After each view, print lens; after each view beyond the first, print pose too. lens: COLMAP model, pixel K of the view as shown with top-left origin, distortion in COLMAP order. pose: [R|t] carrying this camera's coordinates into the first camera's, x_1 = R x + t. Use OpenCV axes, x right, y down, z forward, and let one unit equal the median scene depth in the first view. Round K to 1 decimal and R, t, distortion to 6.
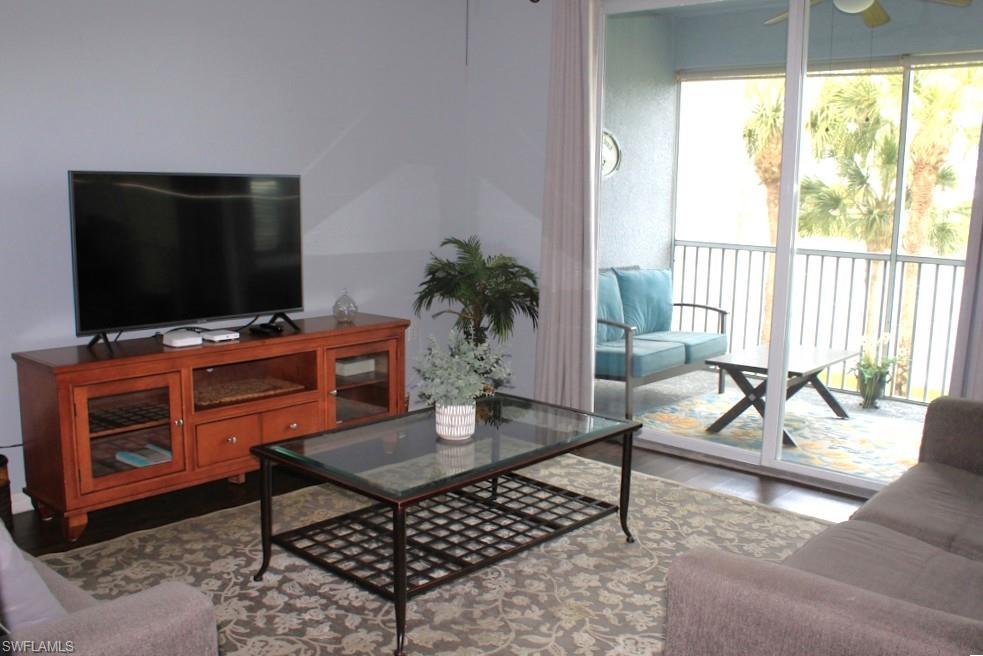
lens RADIAL K [[890.0, 0, 492.3], [0, 890.0, 332.5], [0, 0, 1]] dist [-0.154157, 0.177977]
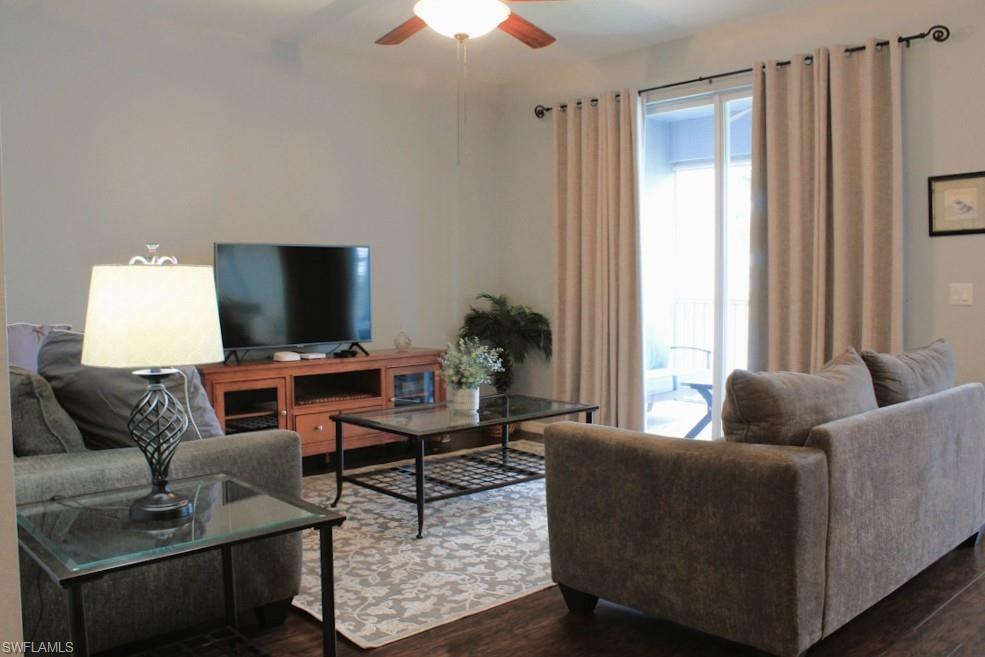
lens RADIAL K [[891.8, 0, 493.3], [0, 891.8, 333.0], [0, 0, 1]] dist [-0.154157, 0.177977]
pose [[0.994225, -0.019250, -0.105574, 0.143919], [0.007702, 0.994043, -0.108718, 0.131931], [0.107038, 0.107277, 0.988451, -0.424213]]
